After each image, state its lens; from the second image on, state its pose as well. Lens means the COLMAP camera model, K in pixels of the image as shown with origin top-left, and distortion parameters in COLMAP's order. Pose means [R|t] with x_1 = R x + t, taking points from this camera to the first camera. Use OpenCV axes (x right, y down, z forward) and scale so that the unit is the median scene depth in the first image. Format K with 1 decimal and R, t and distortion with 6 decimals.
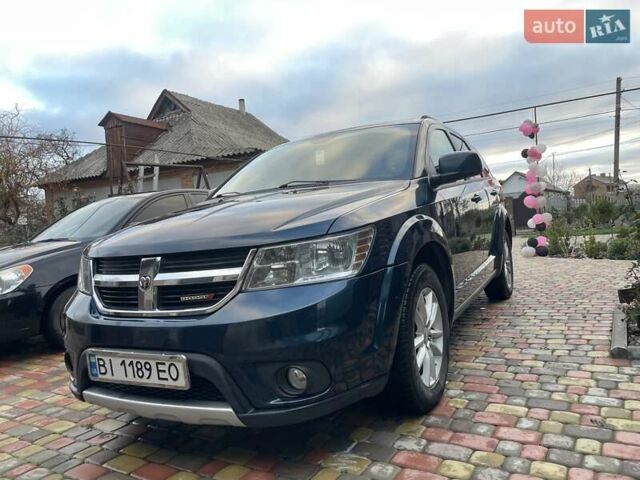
lens RADIAL K [[489.6, 0, 320.0], [0, 489.6, 240.0], [0, 0, 1]] dist [0.079202, -0.106873]
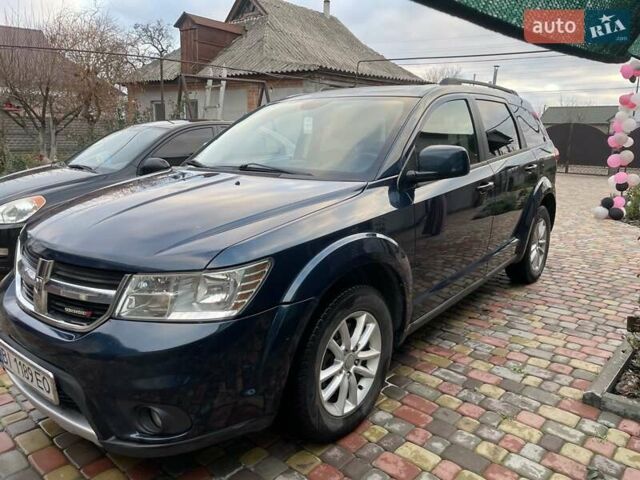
lens RADIAL K [[488.5, 0, 323.3], [0, 488.5, 239.2], [0, 0, 1]] dist [0.086022, -0.116378]
pose [[0.979200, 0.127853, -0.157545, 0.267868], [-0.096195, 0.976206, 0.194340, -0.193760], [0.178643, -0.175143, 0.968200, 0.129705]]
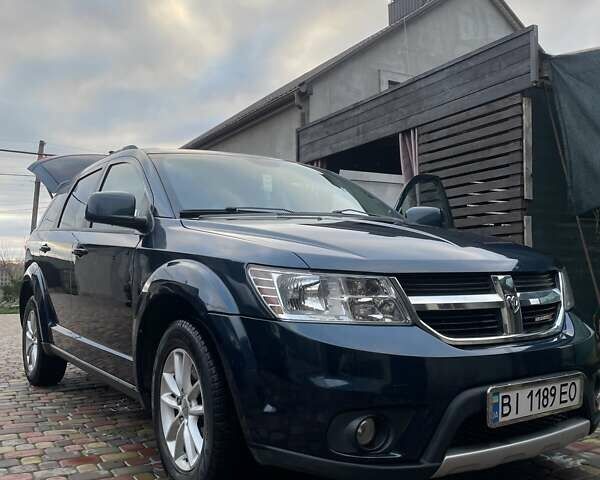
lens RADIAL K [[602.7, 0, 300.0], [0, 602.7, 240.0], [0, 0, 1]] dist [-0.002082, -0.006170]
pose [[0.471678, 0.125704, 0.872765, -1.167585], [-0.002291, 0.989958, -0.141346, 0.100952], [-0.881768, 0.064670, 0.467229, 0.647351]]
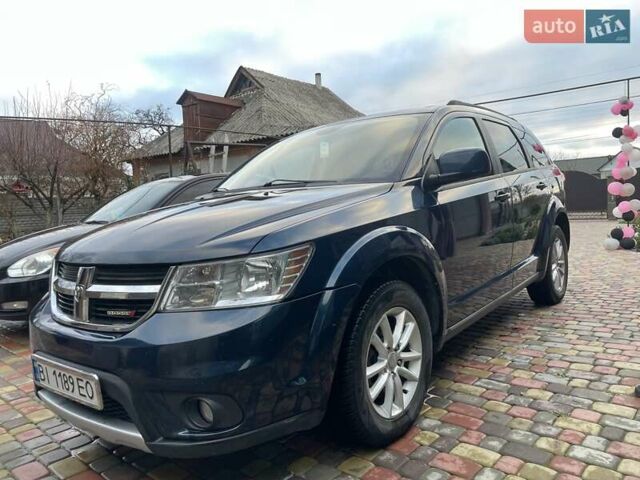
lens RADIAL K [[489.6, 0, 320.0], [0, 489.6, 240.0], [0, 0, 1]] dist [0.079202, -0.106873]
pose [[0.983491, 0.038483, -0.176819, 0.222542], [-0.028754, 0.997945, 0.057264, -0.068777], [0.178659, -0.051234, 0.982576, 0.099798]]
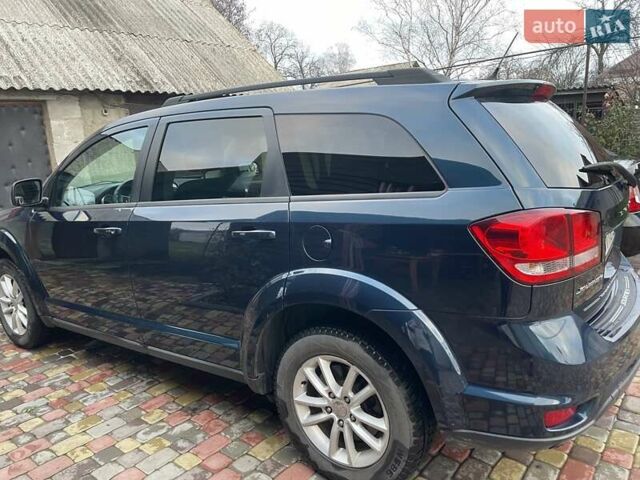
lens RADIAL K [[489.6, 0, 320.0], [0, 489.6, 240.0], [0, 0, 1]] dist [0.079202, -0.106873]
pose [[-0.136964, 0.282392, -0.949471, 1.416275], [0.022078, 0.959136, 0.282081, -0.389486], [0.990330, 0.017672, -0.137602, 2.032034]]
